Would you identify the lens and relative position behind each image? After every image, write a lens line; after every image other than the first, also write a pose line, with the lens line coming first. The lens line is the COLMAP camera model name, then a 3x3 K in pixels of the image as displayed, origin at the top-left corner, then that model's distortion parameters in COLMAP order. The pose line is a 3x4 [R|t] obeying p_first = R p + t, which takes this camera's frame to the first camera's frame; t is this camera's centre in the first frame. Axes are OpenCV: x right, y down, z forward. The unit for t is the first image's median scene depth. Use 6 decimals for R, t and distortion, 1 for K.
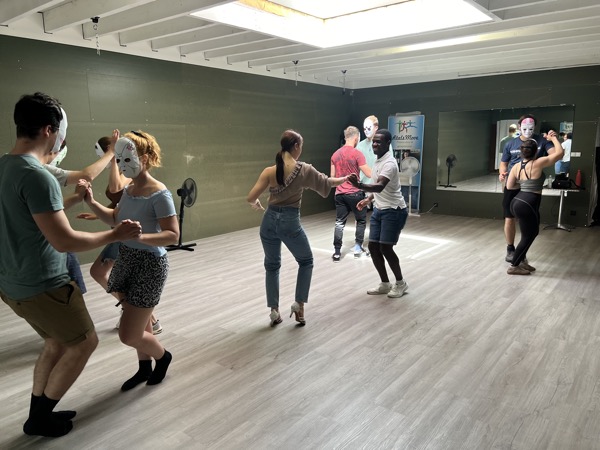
lens RADIAL K [[449.6, 0, 300.0], [0, 449.6, 225.0], [0, 0, 1]] dist [0.035497, -0.000191]
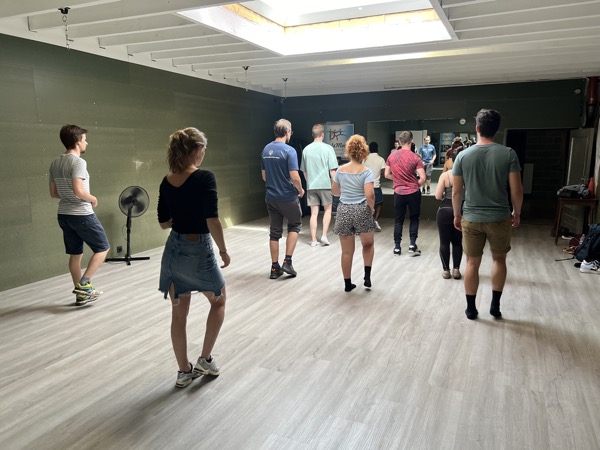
lens RADIAL K [[451.7, 0, 296.9], [0, 451.7, 227.4], [0, 0, 1]] dist [0.038150, -0.002747]
pose [[0.970920, -0.035804, 0.236710, -0.231013], [0.039238, 0.999182, -0.009813, 0.009423], [-0.236165, 0.018816, 0.971531, 0.007963]]
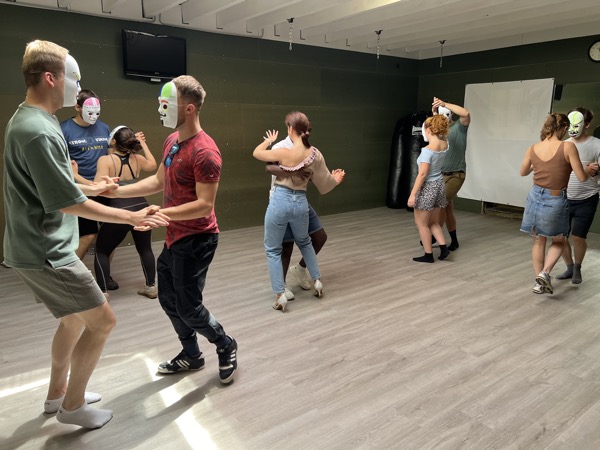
lens RADIAL K [[451.7, 0, 296.9], [0, 451.7, 227.4], [0, 0, 1]] dist [0.038150, -0.002747]
pose [[-0.965511, -0.054560, 0.254581, -0.116797], [0.053613, 0.915179, 0.399466, -0.323564], [-0.254782, 0.399338, -0.880690, 1.718595]]
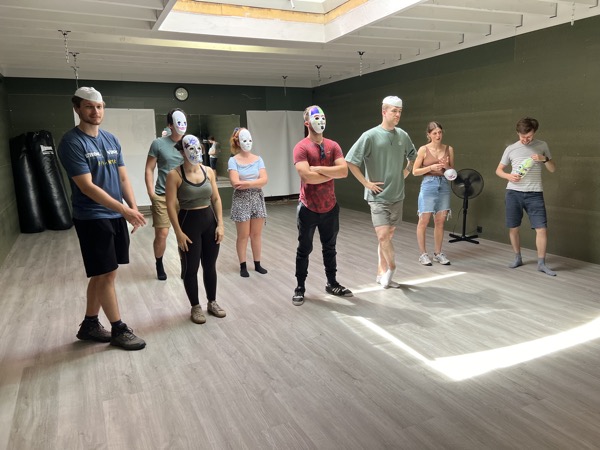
lens RADIAL K [[449.6, 0, 300.4], [0, 449.6, 233.8], [0, 0, 1]] dist [0.039339, -0.002722]
pose [[-0.425397, 0.207402, -0.880921, 1.083494], [-0.139110, 0.946833, 0.290097, -0.282422], [0.894251, 0.245951, -0.373928, 1.530917]]
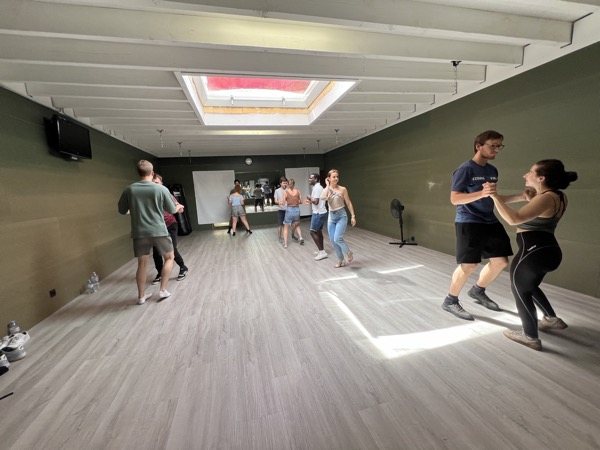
lens RADIAL K [[244.3, 0, 295.8], [0, 244.3, 224.6], [0, 0, 1]] dist [0.024742, 0.000162]
pose [[-0.598826, 0.168202, -0.783017, 0.814564], [-0.087381, 0.958138, 0.272645, -0.295612], [0.796098, 0.231688, -0.559060, 1.675593]]
